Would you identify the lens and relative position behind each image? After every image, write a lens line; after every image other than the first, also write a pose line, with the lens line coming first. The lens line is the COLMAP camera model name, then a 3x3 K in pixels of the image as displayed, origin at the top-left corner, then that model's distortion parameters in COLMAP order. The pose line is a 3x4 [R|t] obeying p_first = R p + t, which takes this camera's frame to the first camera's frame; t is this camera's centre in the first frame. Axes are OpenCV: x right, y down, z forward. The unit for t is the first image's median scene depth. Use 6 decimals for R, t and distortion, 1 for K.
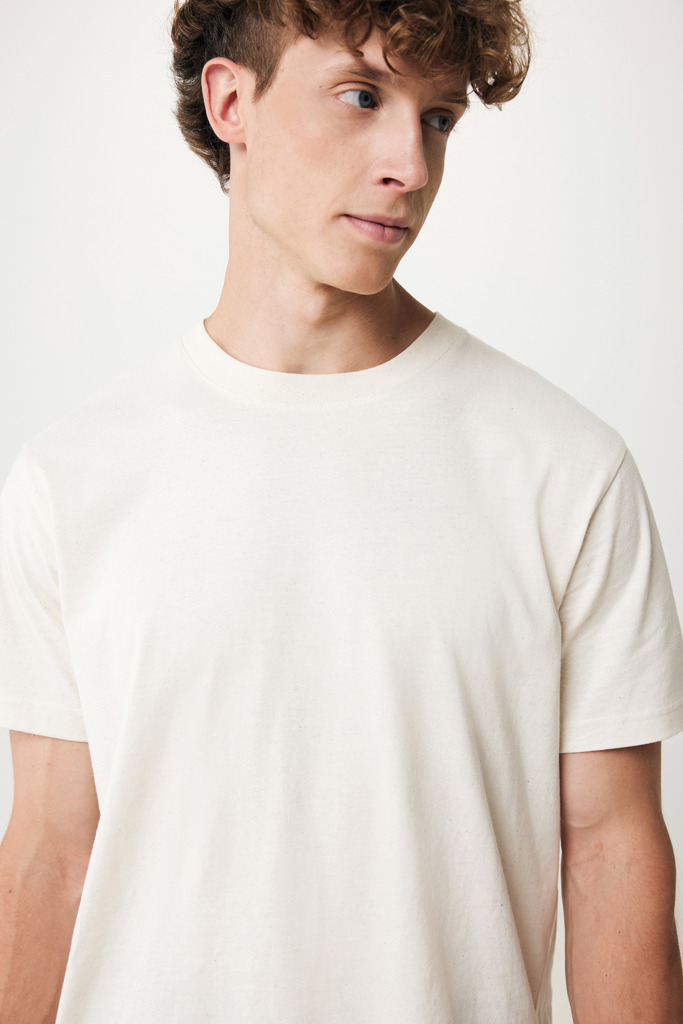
lens RADIAL K [[1394.3, 0, 341.5], [0, 1394.3, 512.0], [0, 0, 1]] dist [-0.130536, -0.022284]
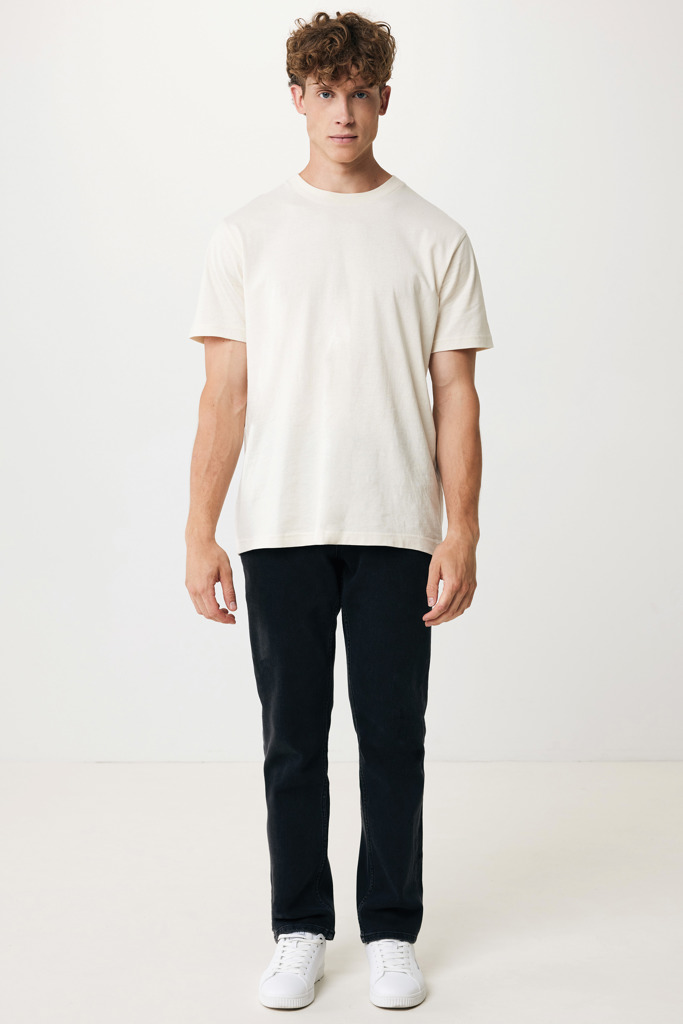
lens RADIAL K [[1455.6, 0, 341.5], [0, 1455.6, 512.0], [0, 0, 1]] dist [-0.014494, -0.001544]
pose [[0.992123, 0.016209, 0.124218, -0.343429], [-0.029707, 0.993751, 0.107592, 0.184410], [-0.121697, -0.110434, 0.986405, -1.654196]]
